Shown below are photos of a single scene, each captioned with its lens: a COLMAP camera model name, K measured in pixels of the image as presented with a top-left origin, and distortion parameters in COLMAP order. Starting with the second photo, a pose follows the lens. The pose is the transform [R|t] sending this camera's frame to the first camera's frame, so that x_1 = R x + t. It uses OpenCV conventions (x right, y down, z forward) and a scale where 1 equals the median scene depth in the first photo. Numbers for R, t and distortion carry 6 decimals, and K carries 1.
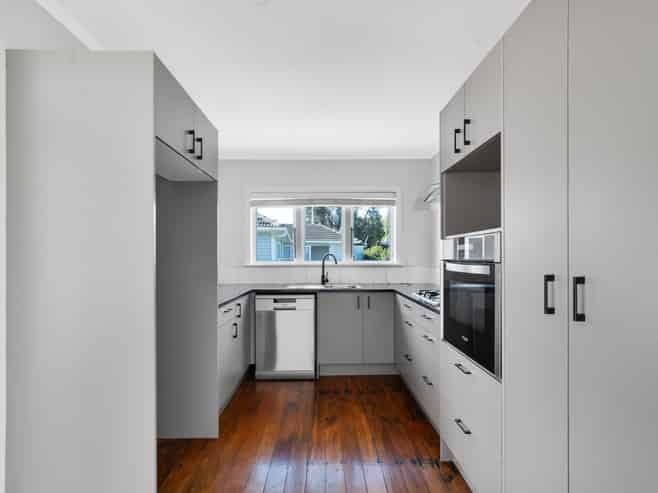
lens RADIAL K [[299.9, 0, 323.4], [0, 299.9, 257.1], [0, 0, 1]] dist [-0.018672, -0.000050]
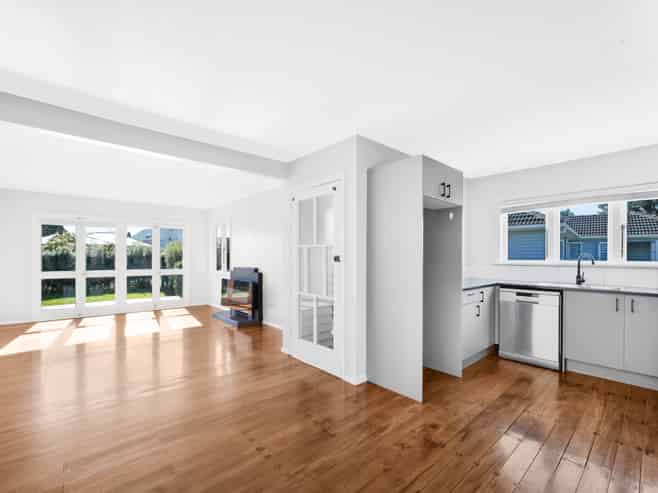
lens RADIAL K [[299.9, 0, 323.4], [0, 299.9, 257.1], [0, 0, 1]] dist [-0.018672, -0.000050]
pose [[0.662469, 0.010799, -0.749011, 0.204771], [-0.005031, 0.999938, 0.009967, -0.006404], [0.749072, -0.002835, 0.662482, -0.341995]]
